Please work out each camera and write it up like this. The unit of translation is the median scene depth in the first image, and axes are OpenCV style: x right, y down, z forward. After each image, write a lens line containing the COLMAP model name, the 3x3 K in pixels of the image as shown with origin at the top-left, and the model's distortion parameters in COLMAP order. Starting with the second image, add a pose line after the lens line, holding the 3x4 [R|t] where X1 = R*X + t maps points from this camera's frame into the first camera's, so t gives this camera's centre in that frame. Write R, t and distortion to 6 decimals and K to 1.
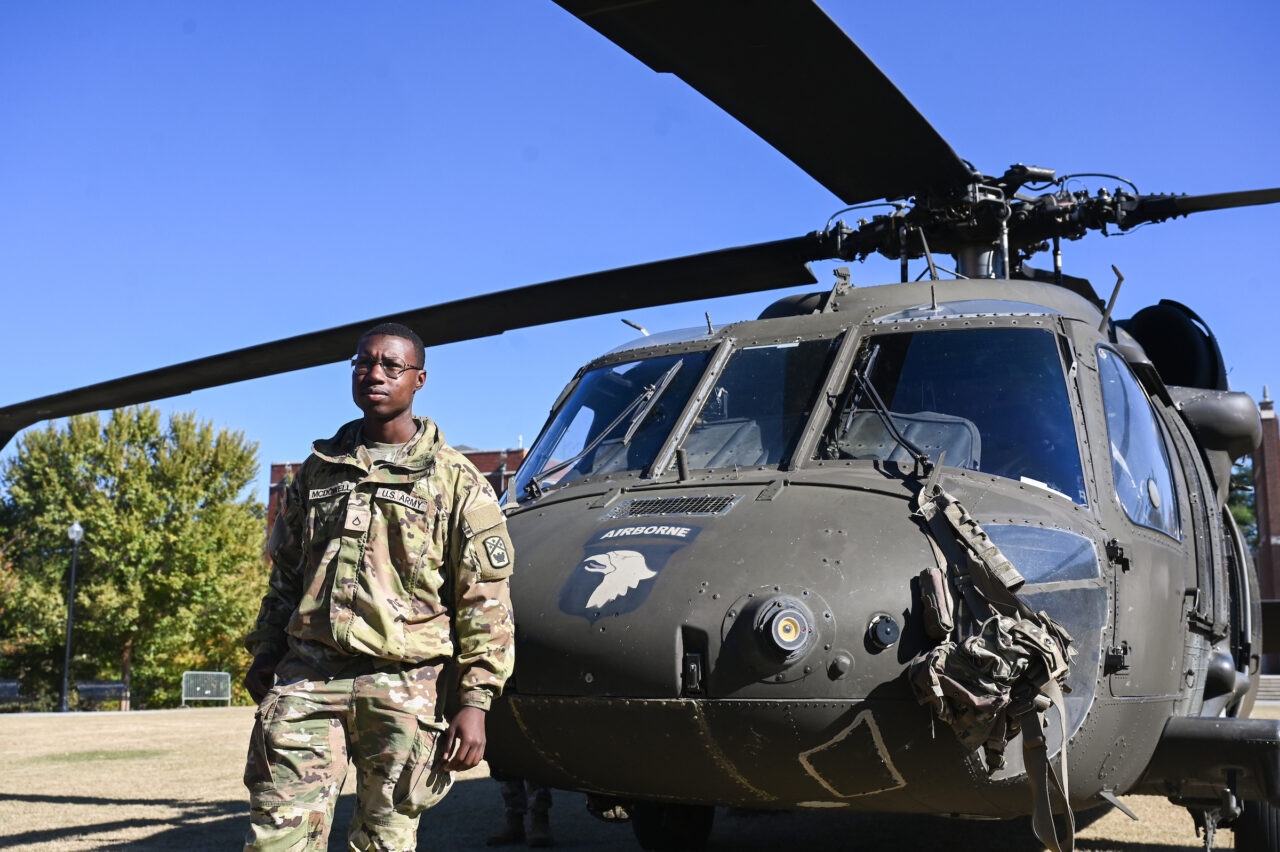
lens RADIAL K [[1405.3, 0, 640.0], [0, 1405.3, 426.0], [0, 0, 1]] dist [-0.012636, -0.015846]
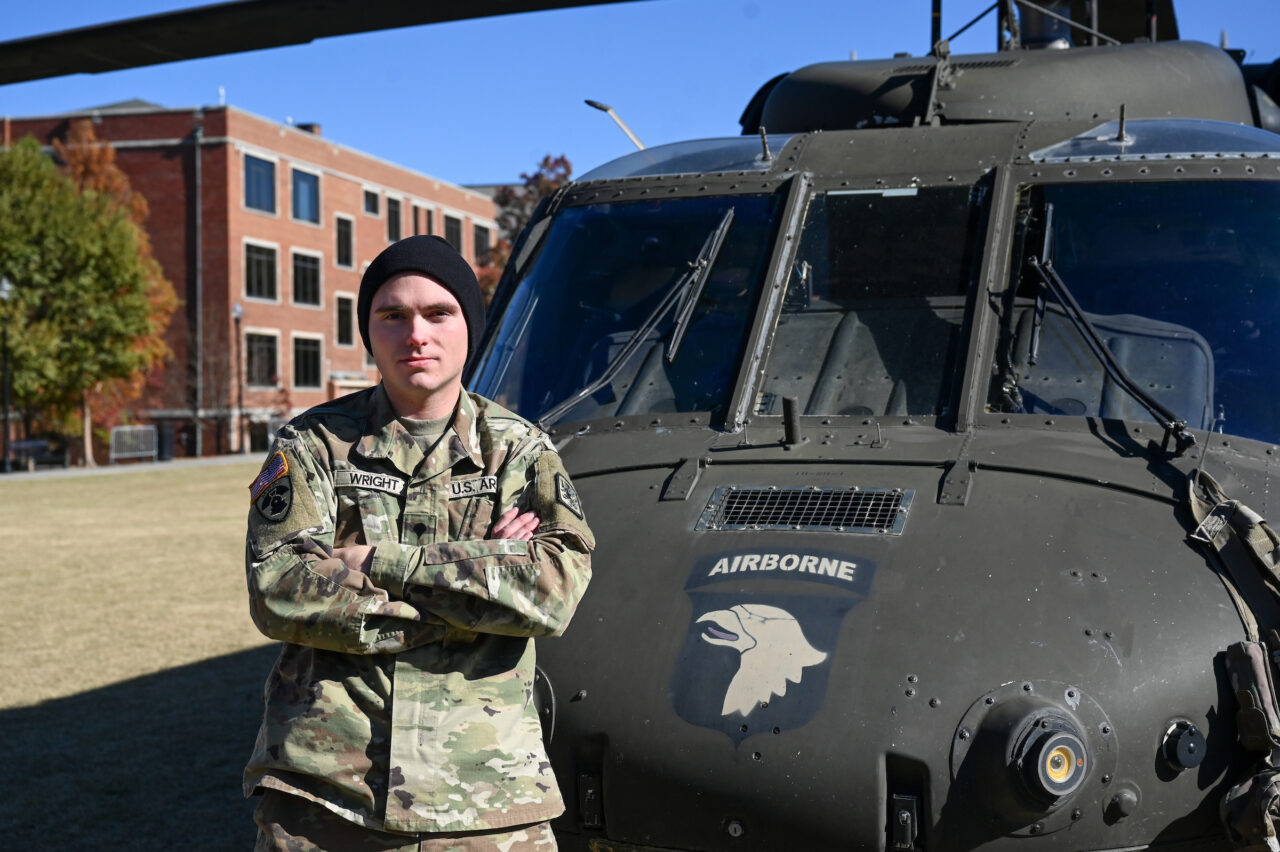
lens RADIAL K [[1879.7, 0, 640.0], [0, 1879.7, 426.0], [0, 0, 1]] dist [-0.009284, 0.034692]
pose [[0.990554, -0.017451, 0.136008, -0.180394], [-0.008610, 0.981996, 0.188707, -0.152429], [-0.136852, -0.188096, 0.972570, 0.192498]]
